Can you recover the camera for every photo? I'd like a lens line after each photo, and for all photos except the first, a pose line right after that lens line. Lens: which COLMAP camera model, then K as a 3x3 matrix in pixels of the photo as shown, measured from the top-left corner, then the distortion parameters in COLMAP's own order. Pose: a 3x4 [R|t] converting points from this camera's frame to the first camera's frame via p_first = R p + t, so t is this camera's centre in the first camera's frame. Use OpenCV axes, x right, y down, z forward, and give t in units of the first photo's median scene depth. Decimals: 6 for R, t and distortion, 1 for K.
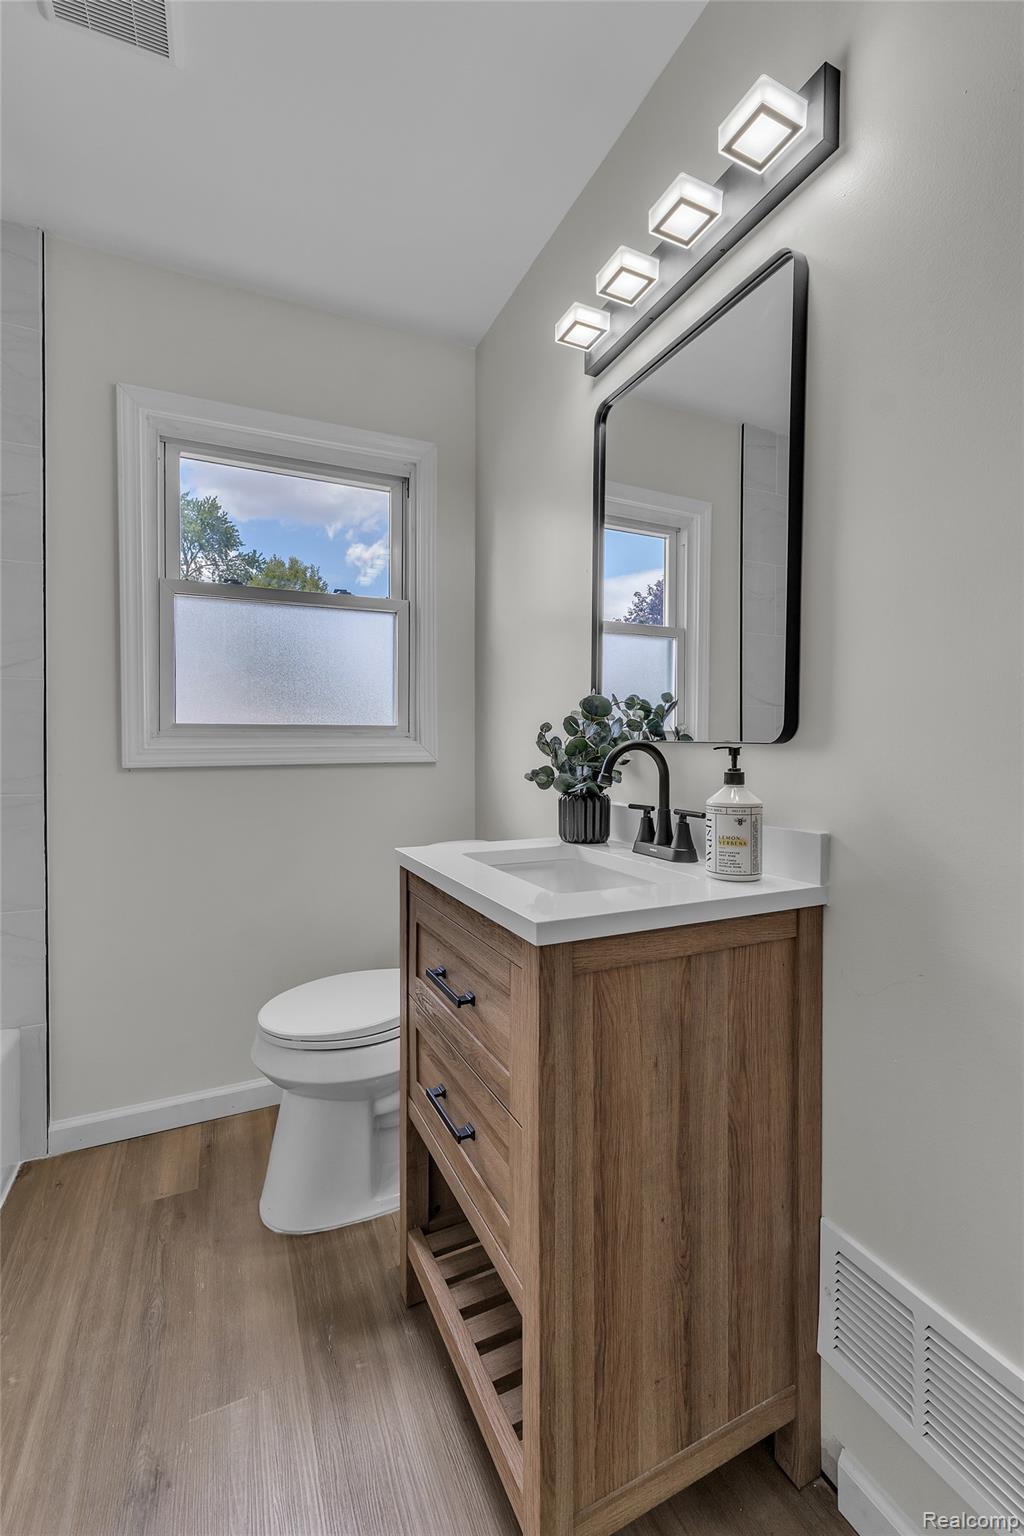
lens RADIAL K [[658.1, 0, 513.6], [0, 658.1, 760.4], [0, 0, 1]] dist [0.003552, -0.000229]
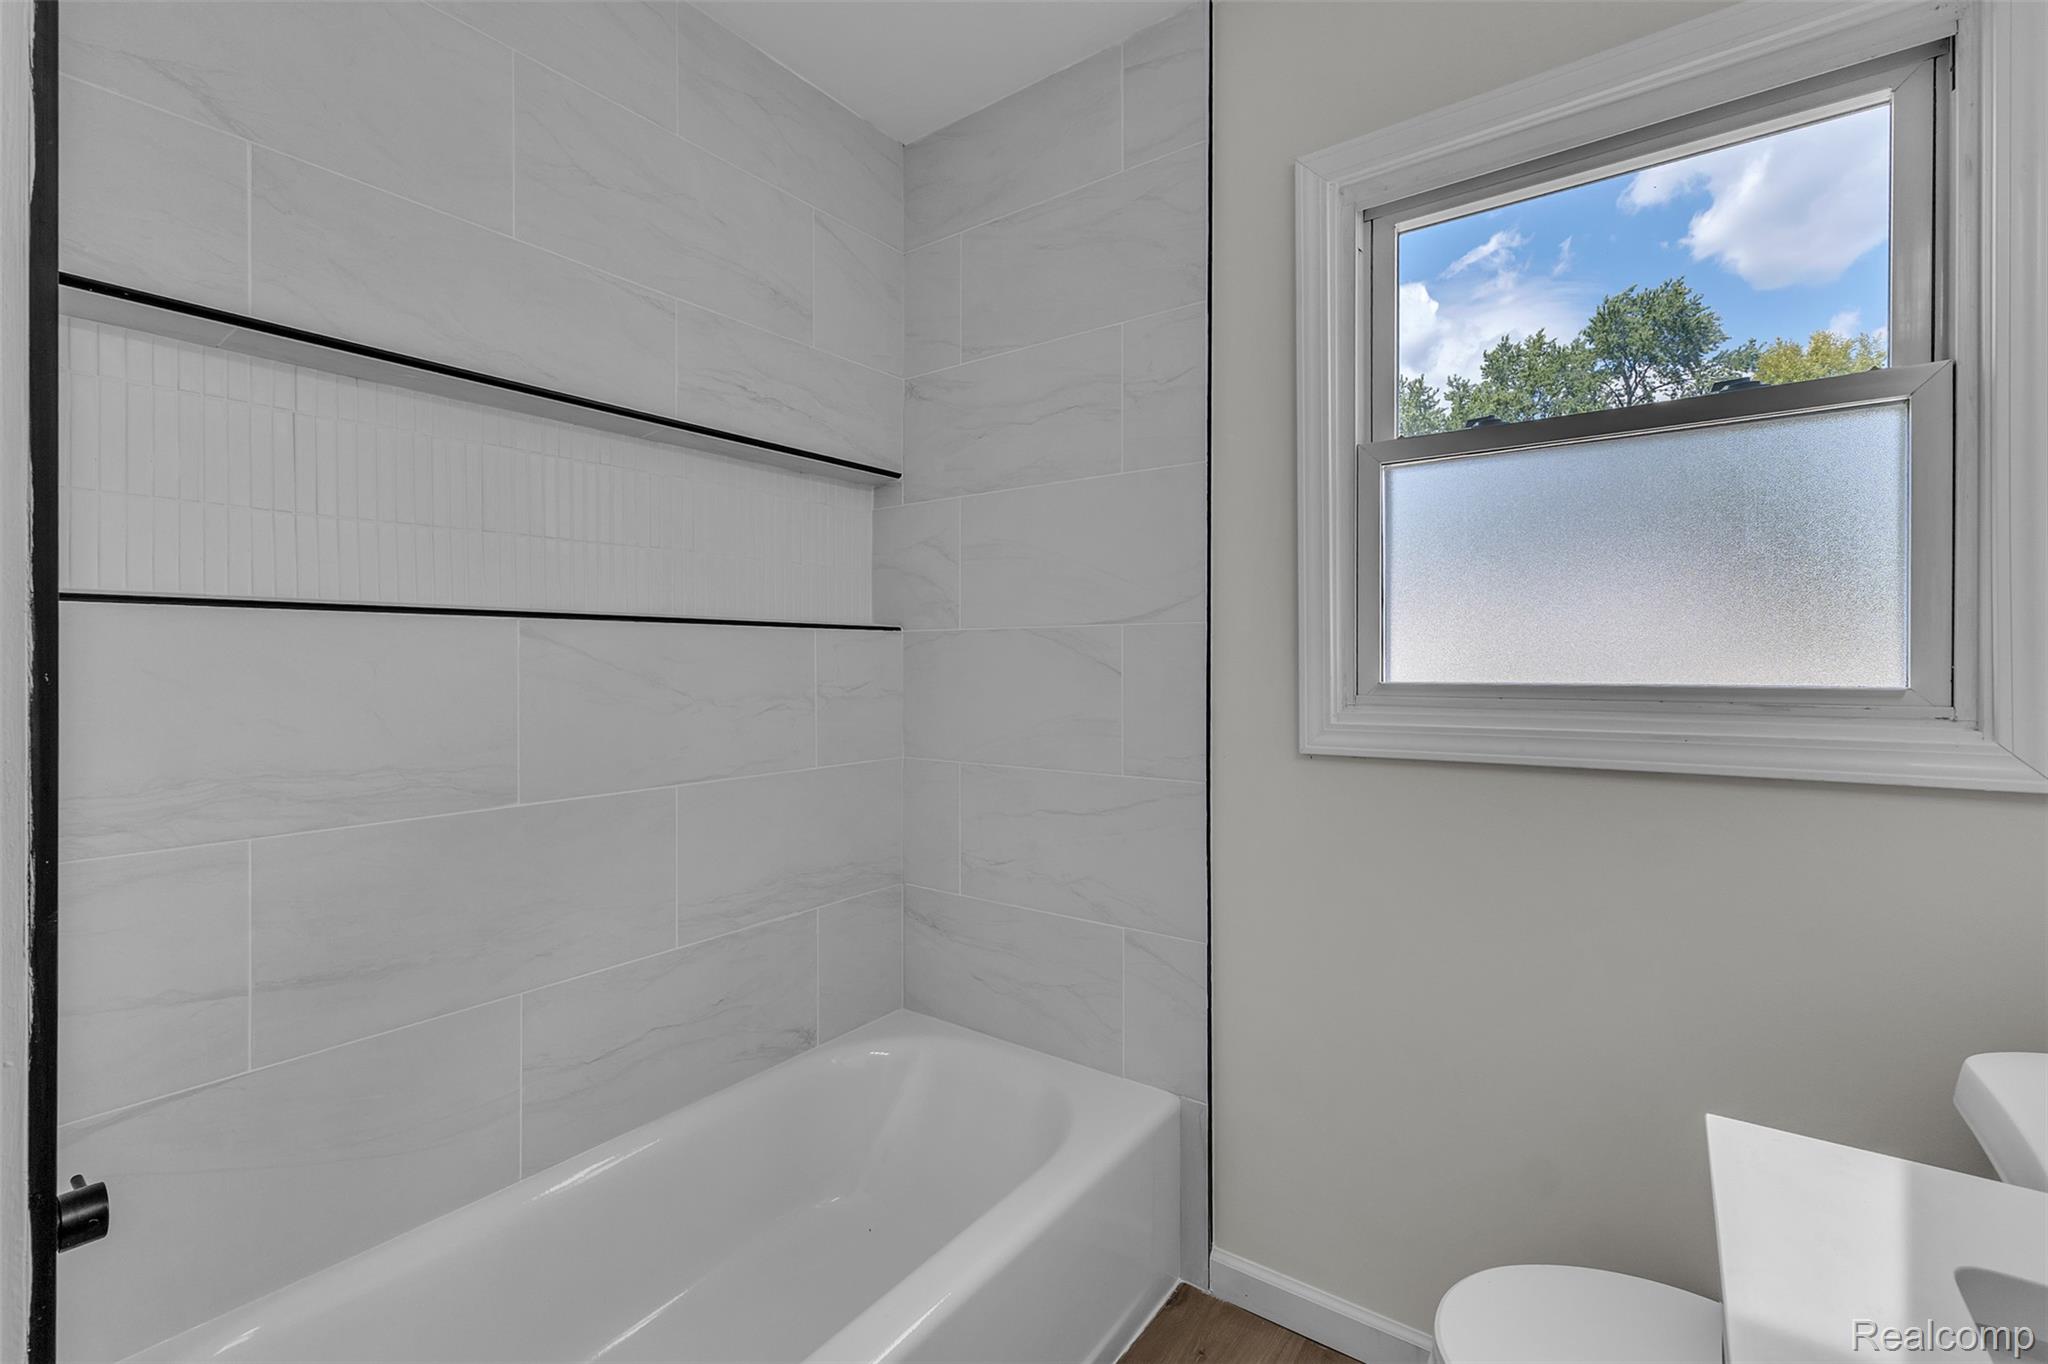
lens RADIAL K [[877.5, 0, 1056.6], [0, 877.5, 655.2], [0, 0, 1]] dist [0.003552, -0.000229]
pose [[0.494422, 0.002150, -0.869219, 0.030176], [-0.017856, 0.999811, -0.007683, -0.069213], [0.869039, 0.019320, 0.494367, 0.349862]]
